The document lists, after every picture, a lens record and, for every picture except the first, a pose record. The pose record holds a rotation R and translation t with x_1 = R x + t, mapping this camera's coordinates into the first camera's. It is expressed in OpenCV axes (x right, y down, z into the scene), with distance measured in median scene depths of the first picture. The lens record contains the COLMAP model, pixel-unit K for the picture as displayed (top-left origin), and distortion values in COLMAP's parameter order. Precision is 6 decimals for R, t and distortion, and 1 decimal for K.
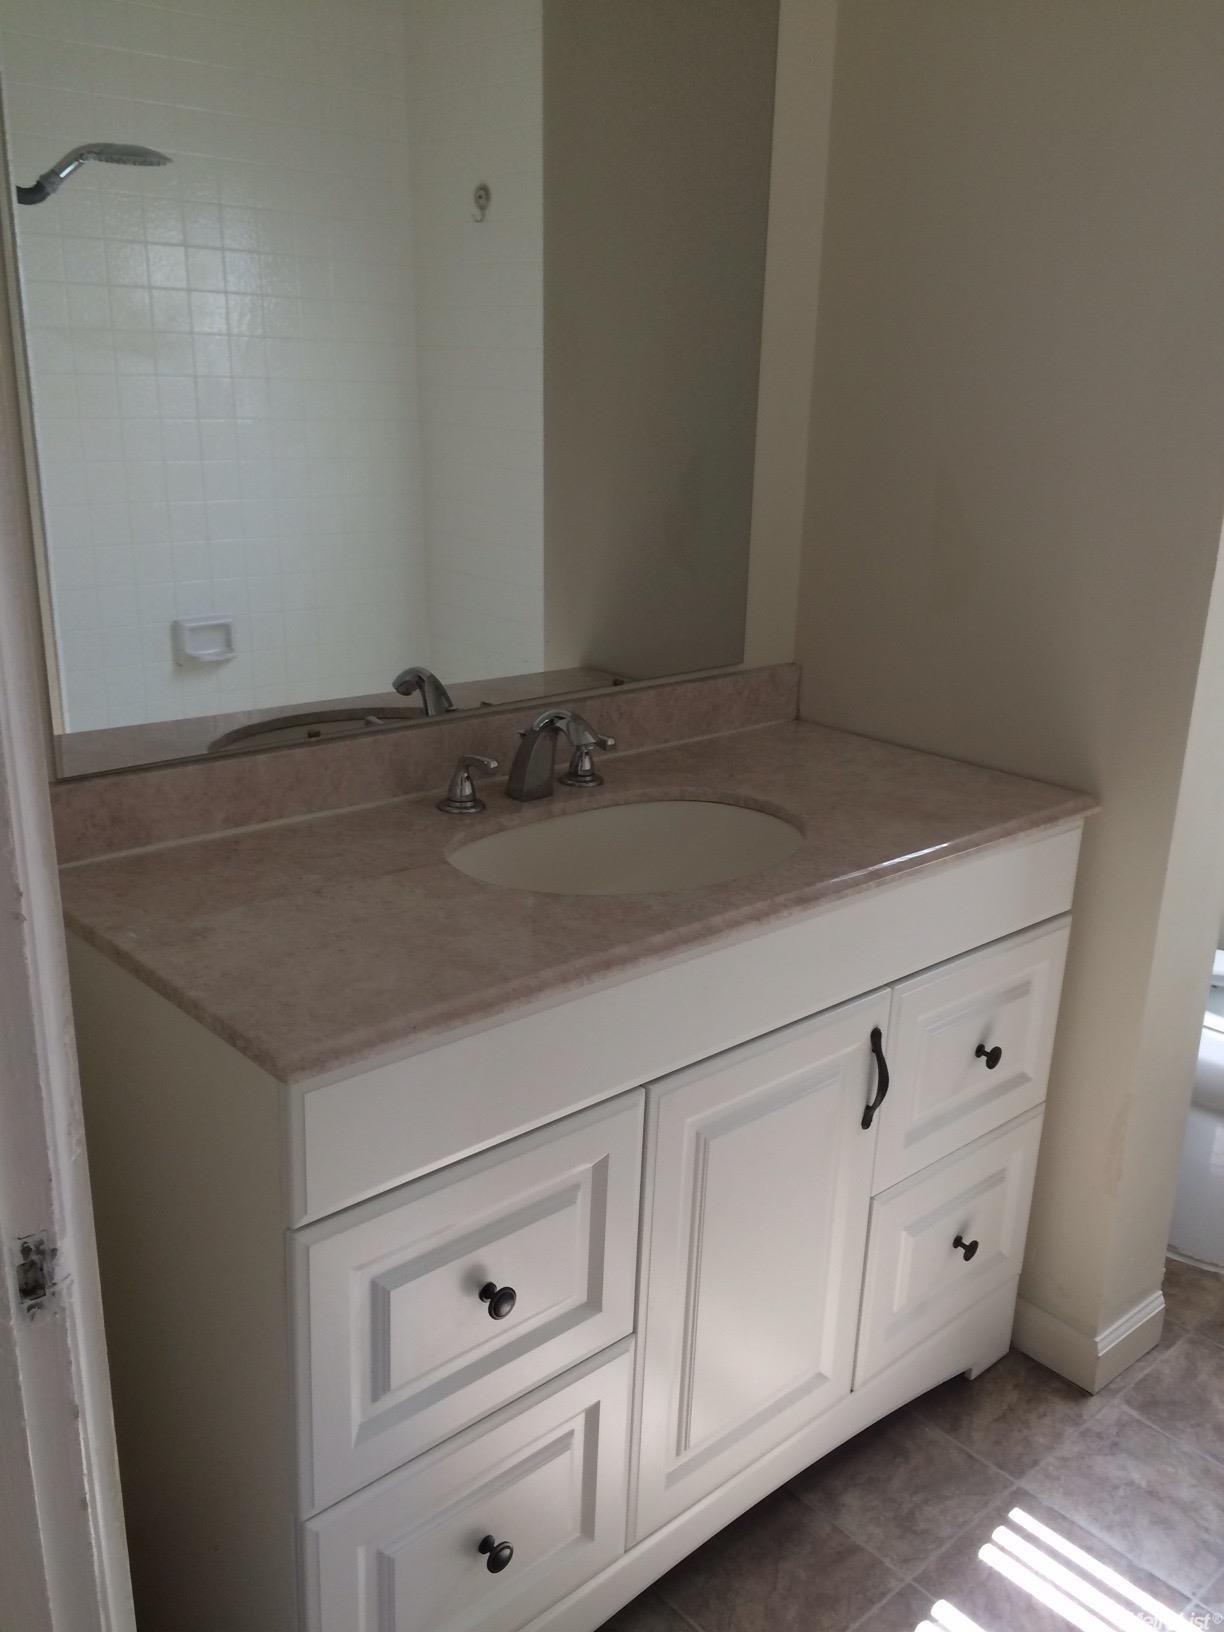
lens RADIAL K [[1411.2, 0, 613.1], [0, 1411.2, 813.7], [0, 0, 1]] dist [0.078638, -0.098481]
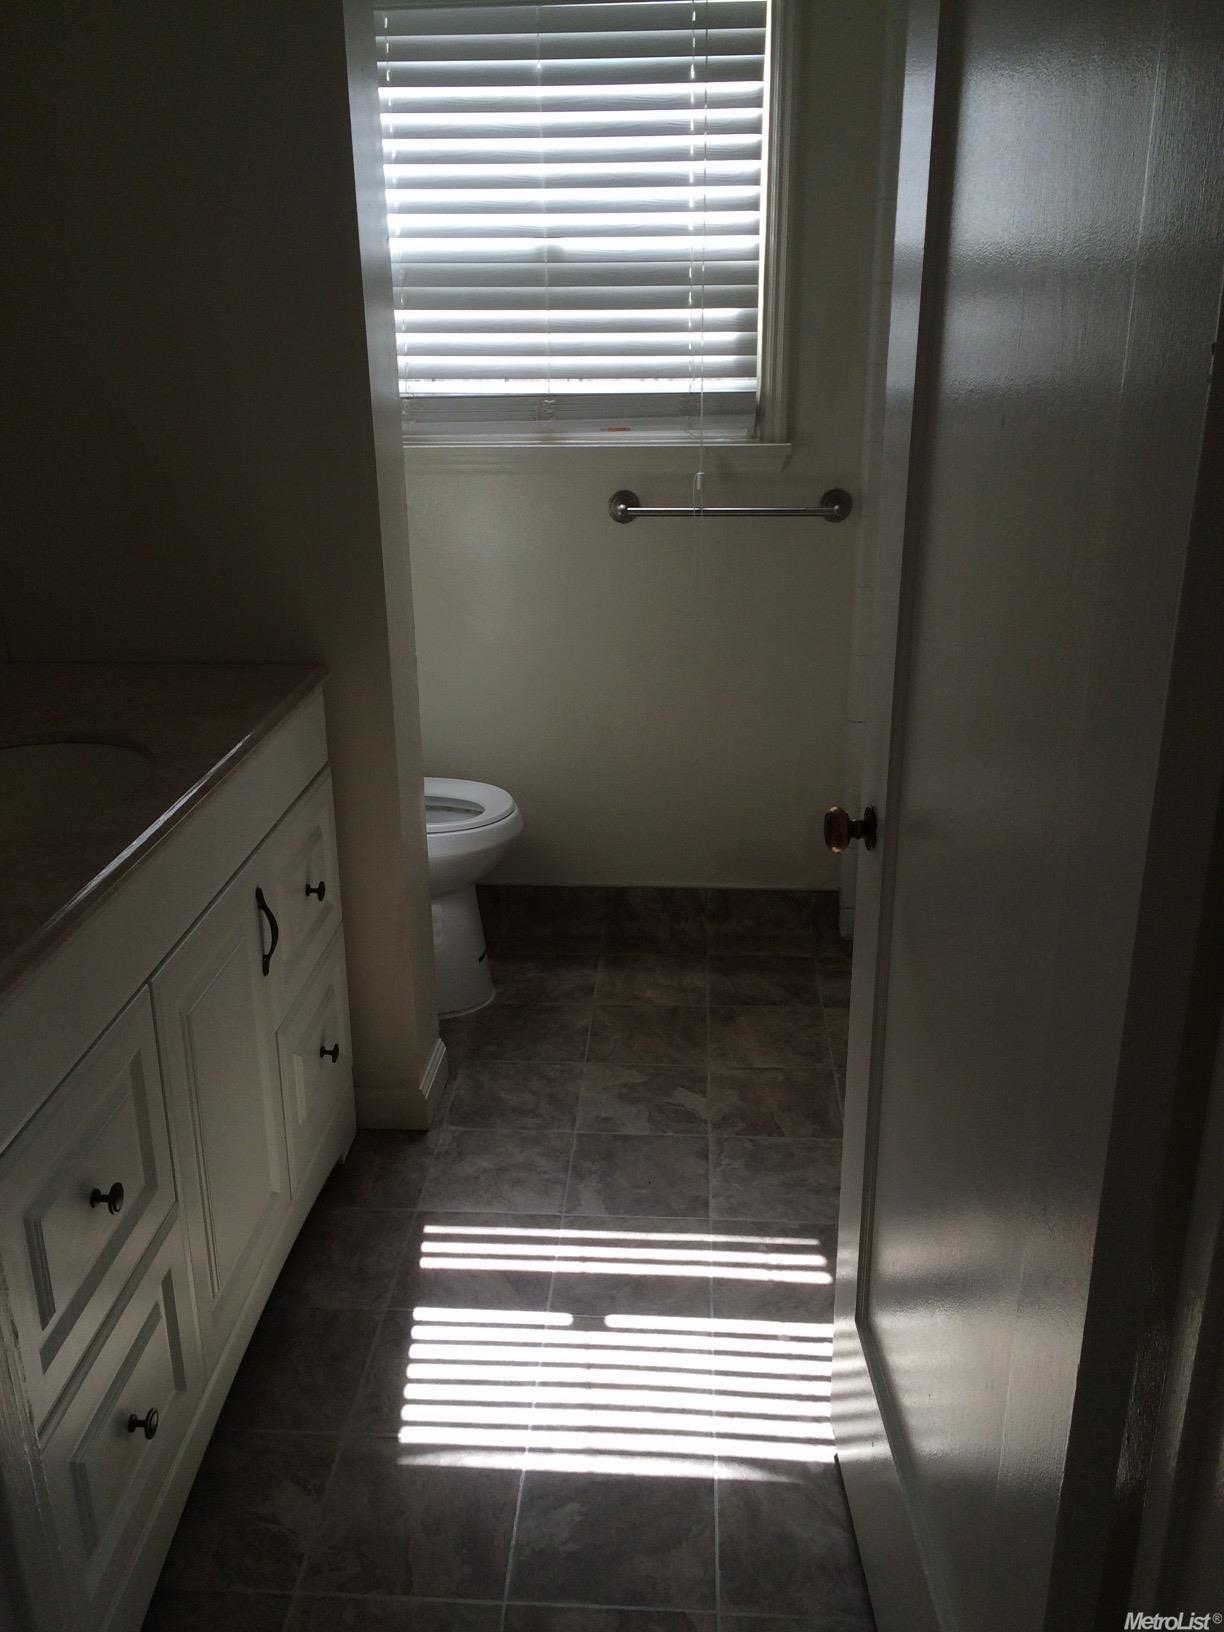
lens RADIAL K [[1411.2, 0, 601.9], [0, 1411.2, 806.0], [0, 0, 1]] dist [0.078638, -0.098481]
pose [[0.716636, -0.273650, 0.641520, -0.302513], [0.243164, 0.960130, 0.137921, -0.006076], [-0.653685, 0.057155, 0.754606, -0.068852]]
